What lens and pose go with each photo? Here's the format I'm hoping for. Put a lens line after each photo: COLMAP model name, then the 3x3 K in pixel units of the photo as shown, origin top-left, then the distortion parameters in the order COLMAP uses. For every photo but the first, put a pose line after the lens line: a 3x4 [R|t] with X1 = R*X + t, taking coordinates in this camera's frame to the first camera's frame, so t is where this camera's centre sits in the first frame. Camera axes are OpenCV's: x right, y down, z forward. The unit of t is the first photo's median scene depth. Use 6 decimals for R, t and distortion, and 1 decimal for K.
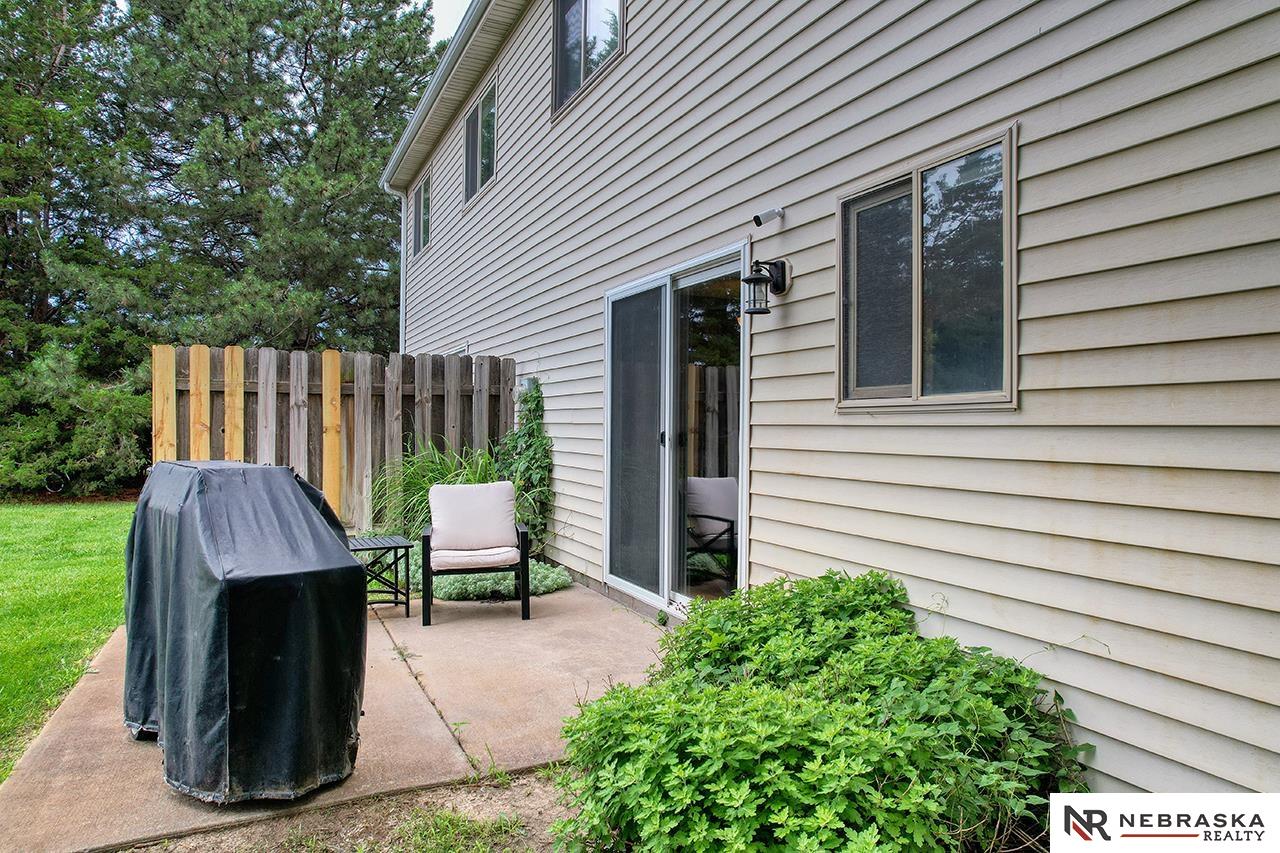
lens RADIAL K [[821.4, 0, 640.0], [0, 821.4, 426.5], [0, 0, 1]] dist [-0.072146, 0.066695]
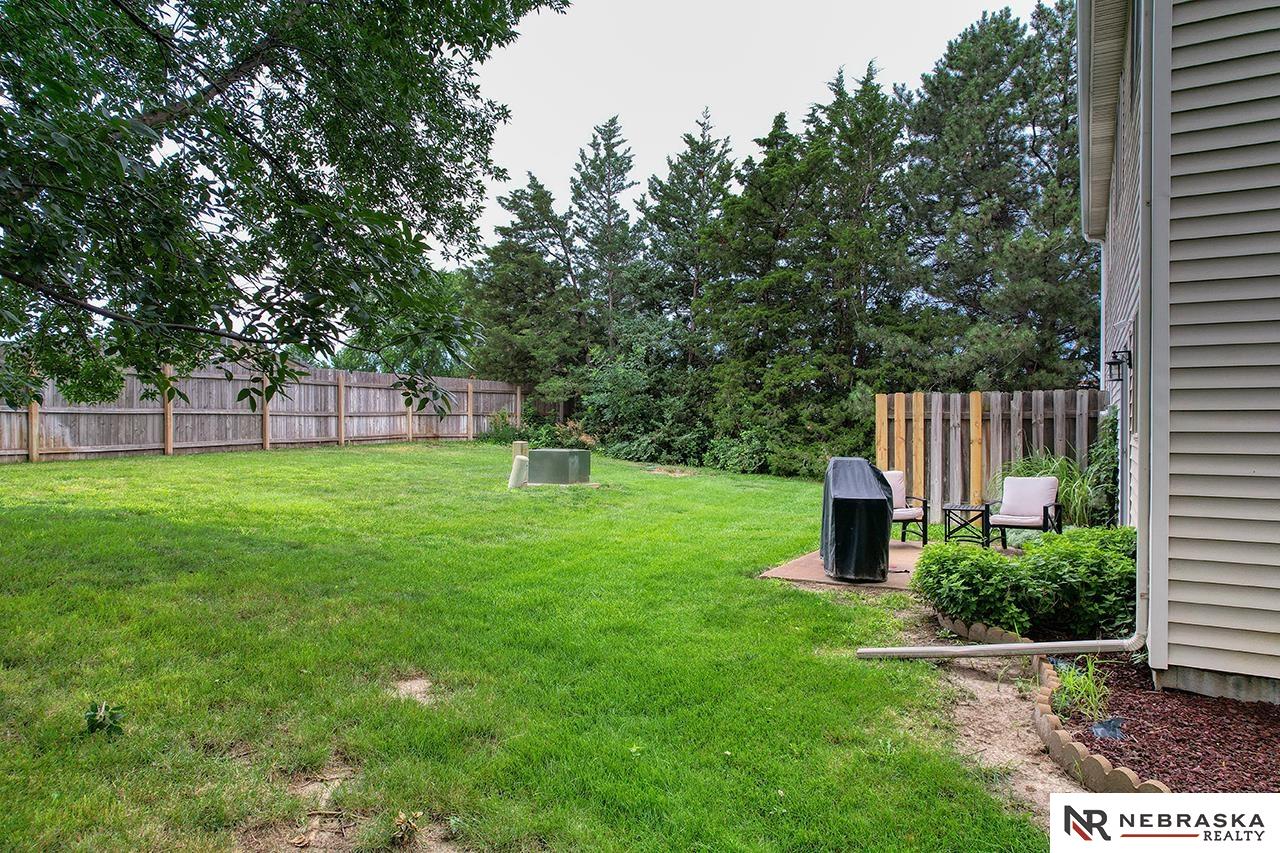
lens RADIAL K [[821.4, 0, 640.0], [0, 821.4, 426.5], [0, 0, 1]] dist [-0.072146, 0.066695]
pose [[0.584894, -0.005255, -0.811093, 0.518875], [0.002068, 0.999985, -0.004987, -0.018867], [0.811107, 0.001239, 0.584896, -0.453690]]
